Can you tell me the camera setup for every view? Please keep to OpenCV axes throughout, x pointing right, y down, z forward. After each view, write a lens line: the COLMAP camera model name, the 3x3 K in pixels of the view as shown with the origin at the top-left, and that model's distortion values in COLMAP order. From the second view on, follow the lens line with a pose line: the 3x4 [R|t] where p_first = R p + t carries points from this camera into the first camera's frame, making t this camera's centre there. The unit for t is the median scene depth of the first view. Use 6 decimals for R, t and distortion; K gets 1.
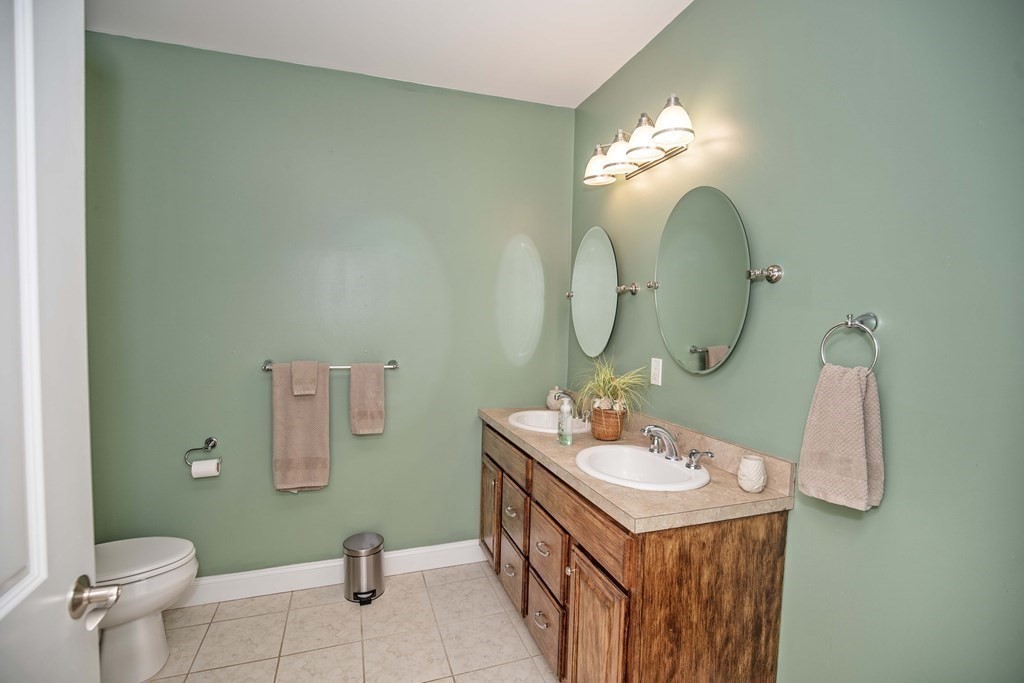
lens RADIAL K [[473.8, 0, 512.7], [0, 473.8, 342.5], [0, 0, 1]] dist [-0.036873, 0.007676]
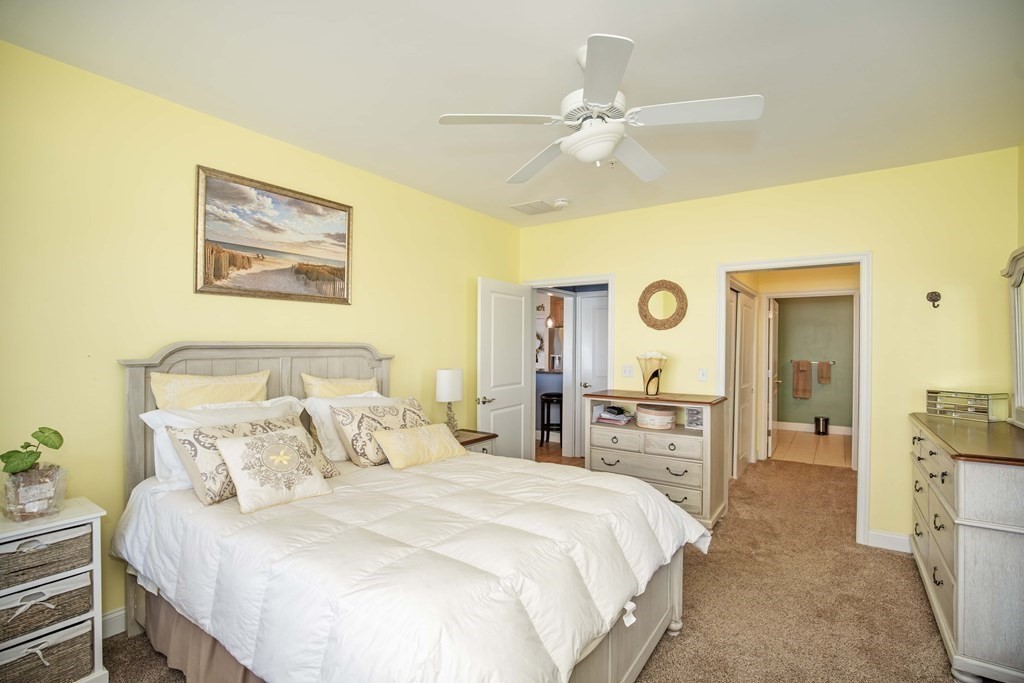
lens RADIAL K [[473.8, 0, 512.7], [0, 473.8, 342.5], [0, 0, 1]] dist [-0.036873, 0.007676]
pose [[0.582048, -0.009529, -0.813099, 1.055212], [-0.034116, 0.998765, -0.036126, 0.101864], [0.812439, 0.048767, 0.581004, -2.602659]]
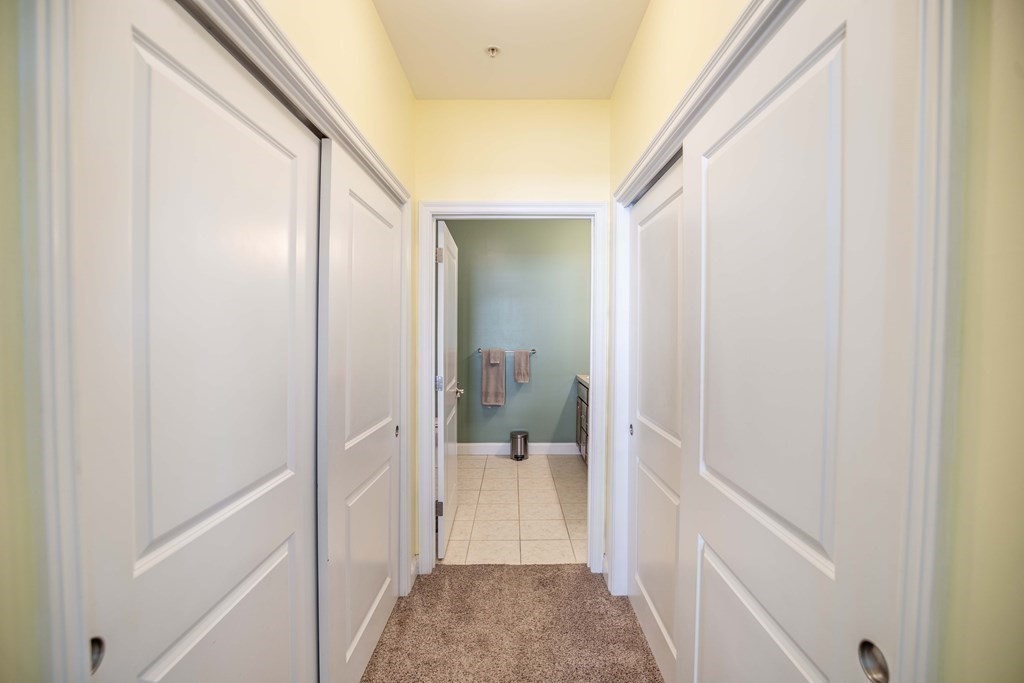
lens RADIAL K [[473.8, 0, 512.7], [0, 473.8, 342.5], [0, 0, 1]] dist [-0.036873, 0.007676]
pose [[0.942829, -0.001537, -0.333272, 0.383006], [-0.005276, 0.999795, -0.019539, 0.052135], [0.333234, 0.020180, 0.942628, -1.078812]]
